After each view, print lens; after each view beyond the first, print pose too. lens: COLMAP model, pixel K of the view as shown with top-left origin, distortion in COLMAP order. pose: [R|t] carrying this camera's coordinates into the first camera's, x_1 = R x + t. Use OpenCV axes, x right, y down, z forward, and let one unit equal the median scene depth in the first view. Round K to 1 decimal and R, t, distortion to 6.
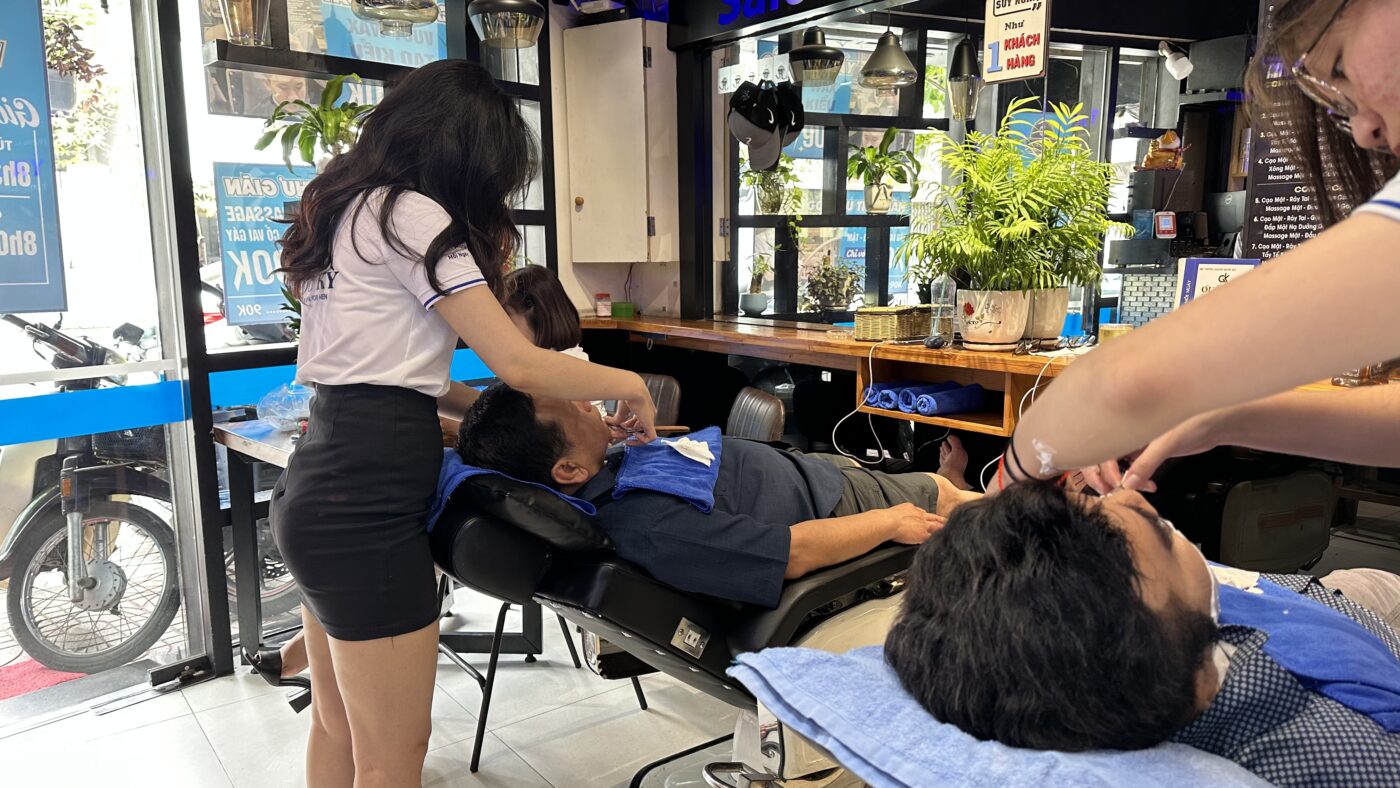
lens RADIAL K [[987.7, 0, 702.8], [0, 987.7, 401.3], [0, 0, 1]] dist [0.074388, -0.106518]
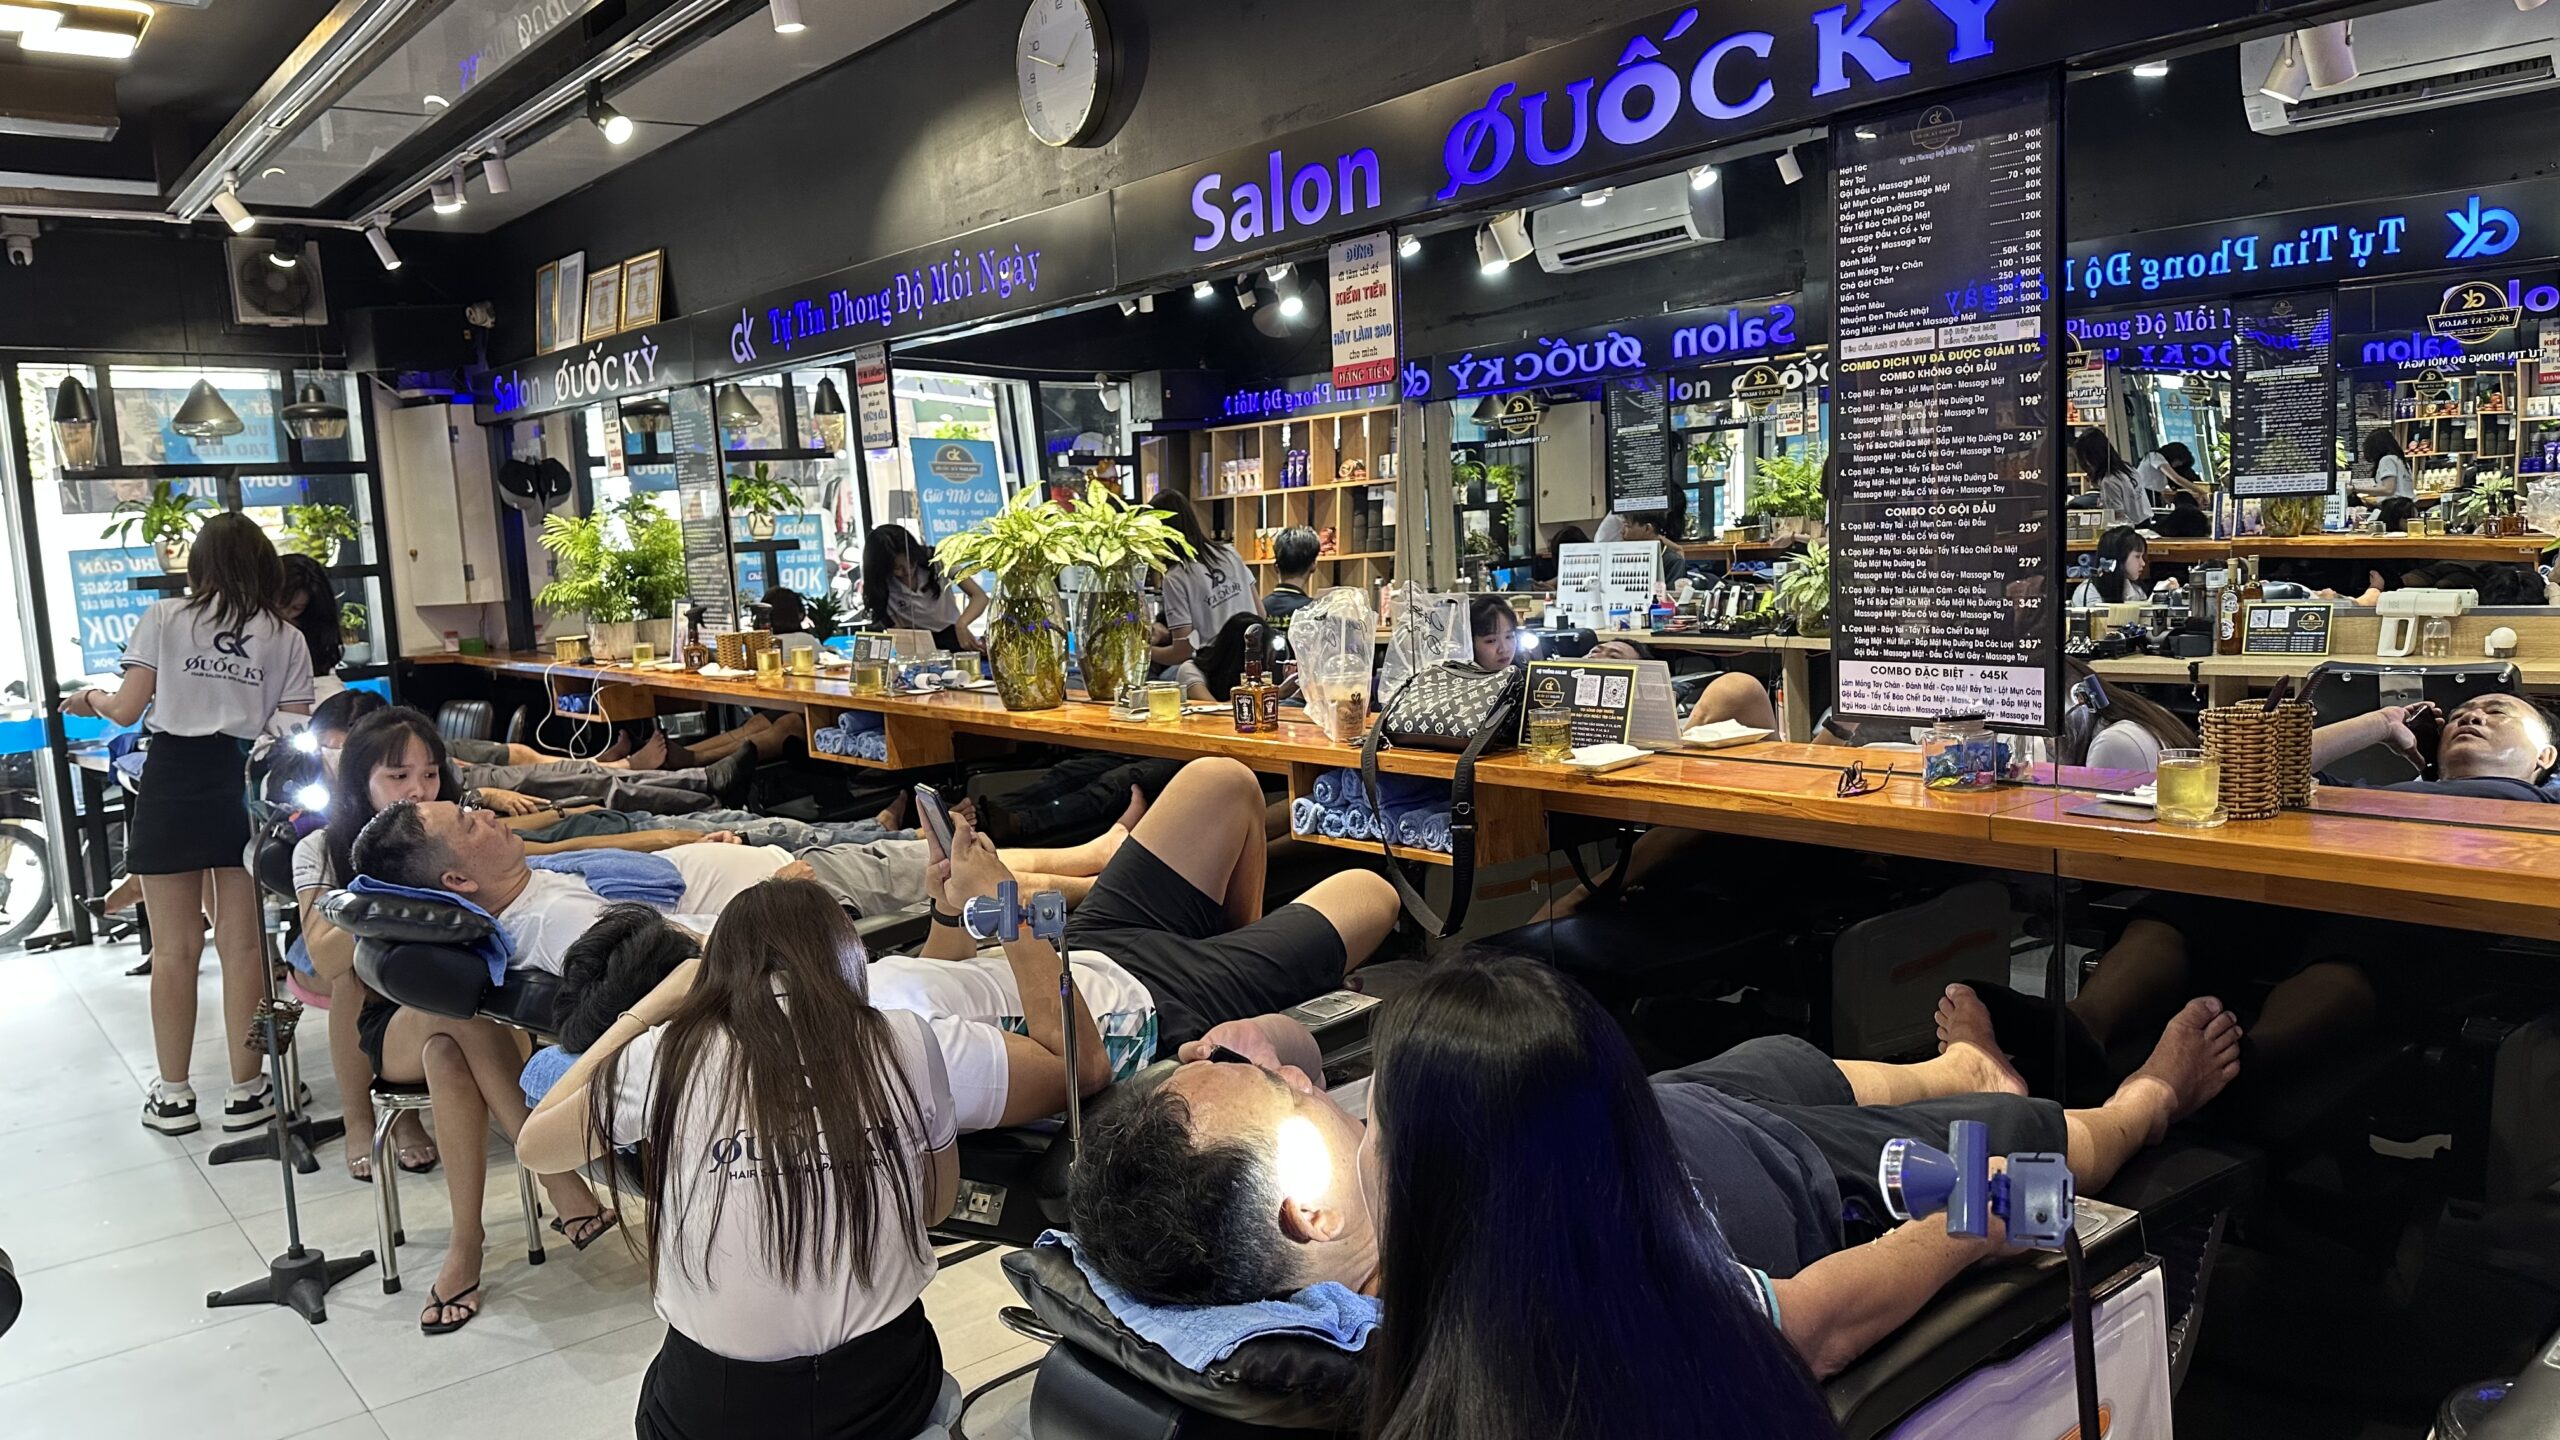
lens RADIAL K [[1831.7, 0, 1280.2], [0, 1831.7, 708.6], [0, 0, 1]] dist [-0.004051, -0.005187]
pose [[0.998398, -0.050417, 0.025664, 0.980562], [0.051523, 0.997682, -0.044441, 0.147352], [-0.023364, 0.045692, 0.998682, -1.355187]]
